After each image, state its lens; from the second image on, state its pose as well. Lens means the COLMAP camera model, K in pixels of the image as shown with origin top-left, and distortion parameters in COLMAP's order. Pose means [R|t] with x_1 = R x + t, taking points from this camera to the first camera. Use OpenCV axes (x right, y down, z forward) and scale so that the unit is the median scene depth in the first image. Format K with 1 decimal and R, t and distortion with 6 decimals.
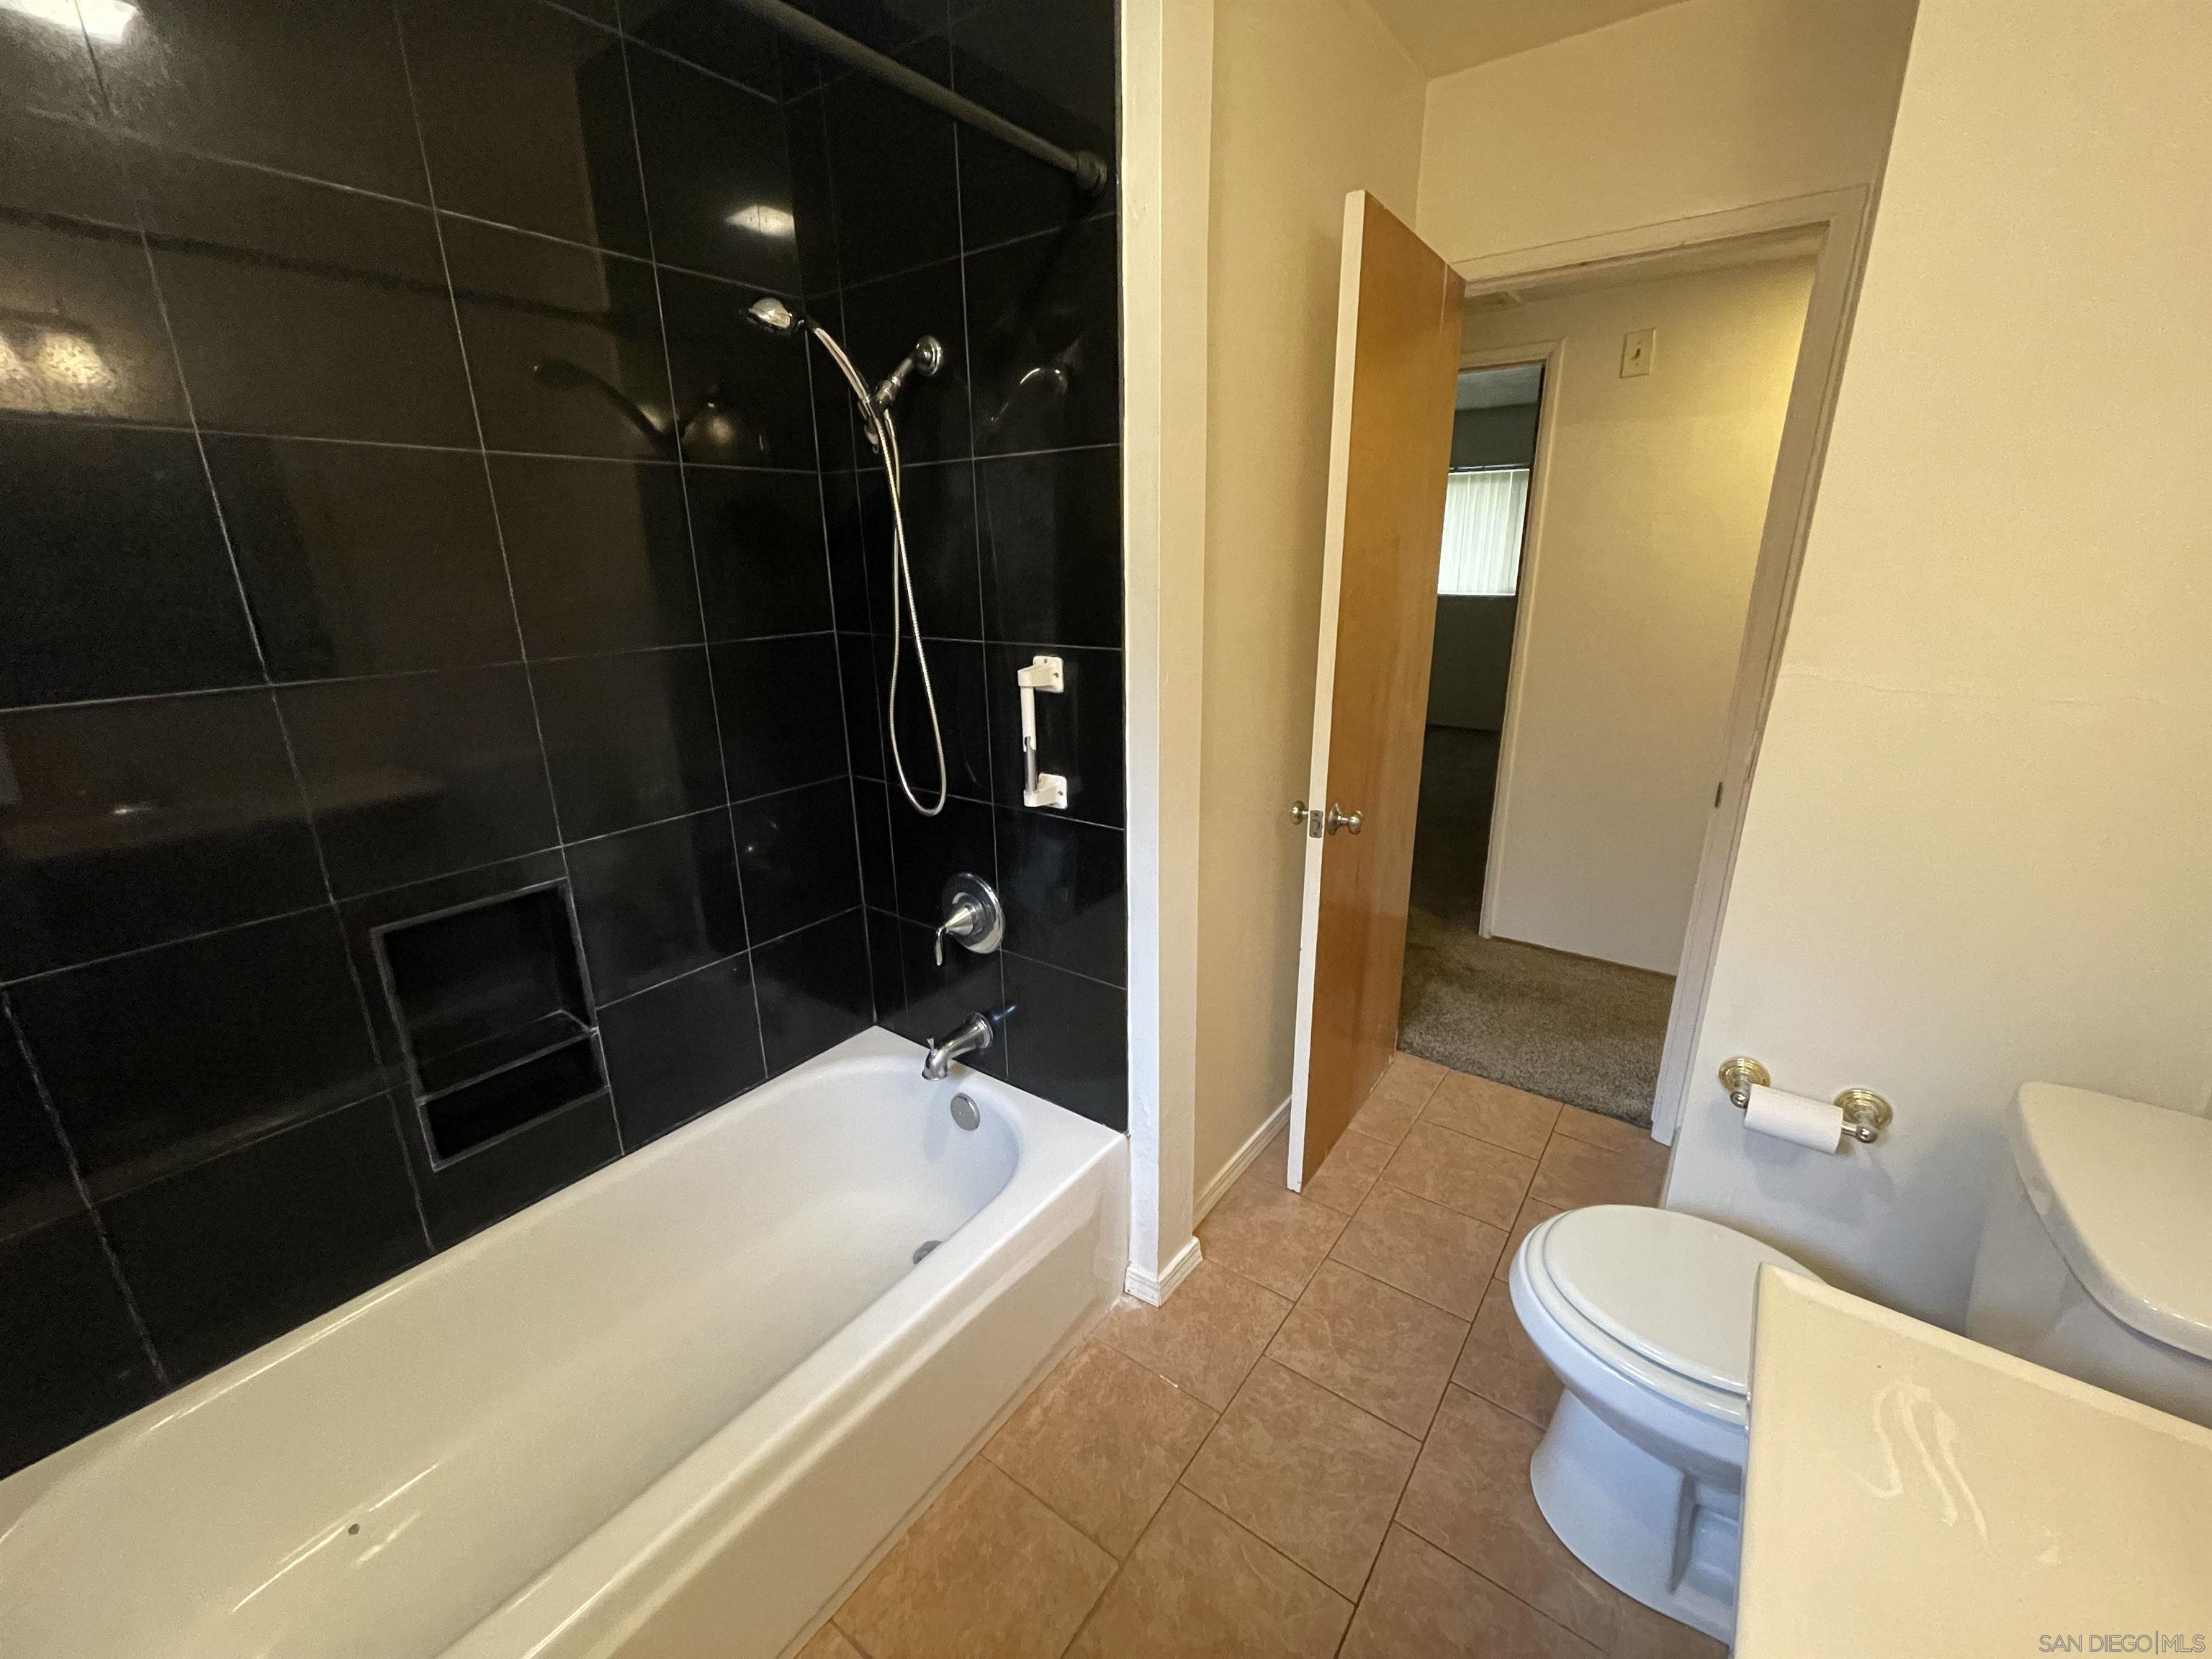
lens RADIAL K [[887.5, 0, 1103.6], [0, 887.5, 822.8], [0, 0, 1]] dist [-0.000102, 0.000313]
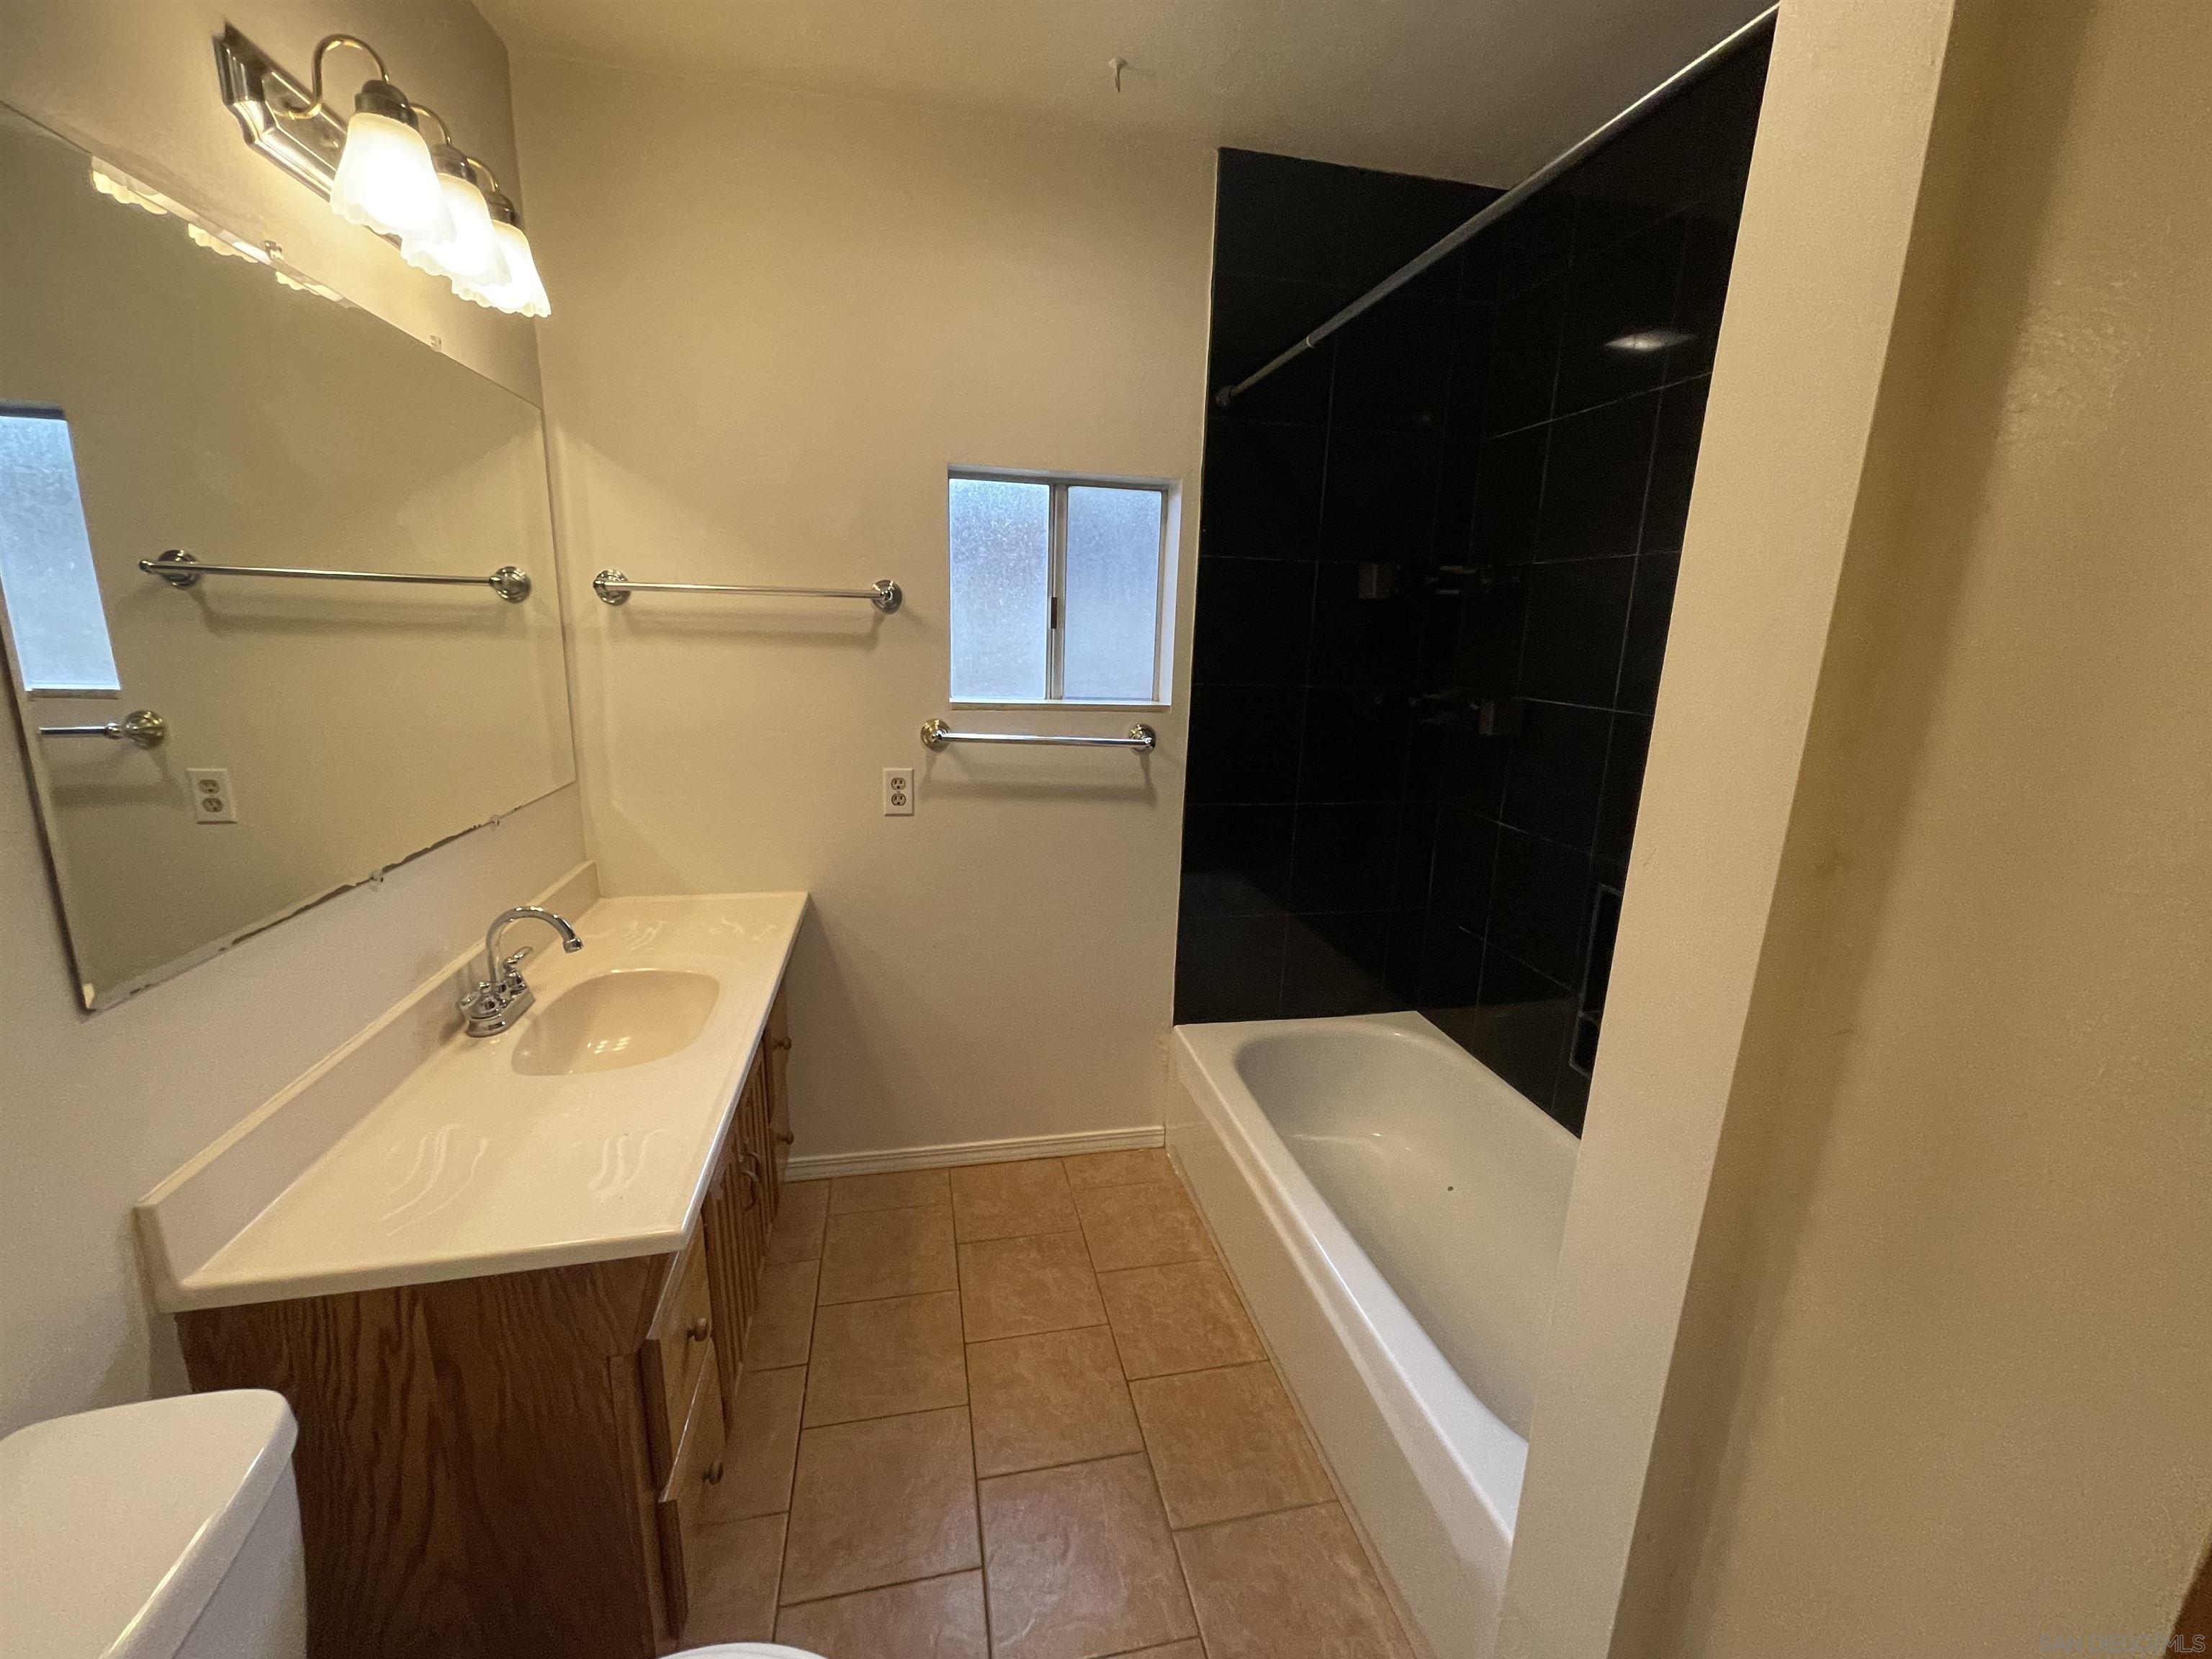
lens RADIAL K [[887.5, 0, 1103.6], [0, 887.5, 822.8], [0, 0, 1]] dist [-0.000102, 0.000313]
pose [[-0.655739, 0.158398, -0.738184, 0.703345], [-0.243561, 0.881086, 0.405420, -0.333918], [0.714621, 0.445643, -0.539183, 1.083086]]
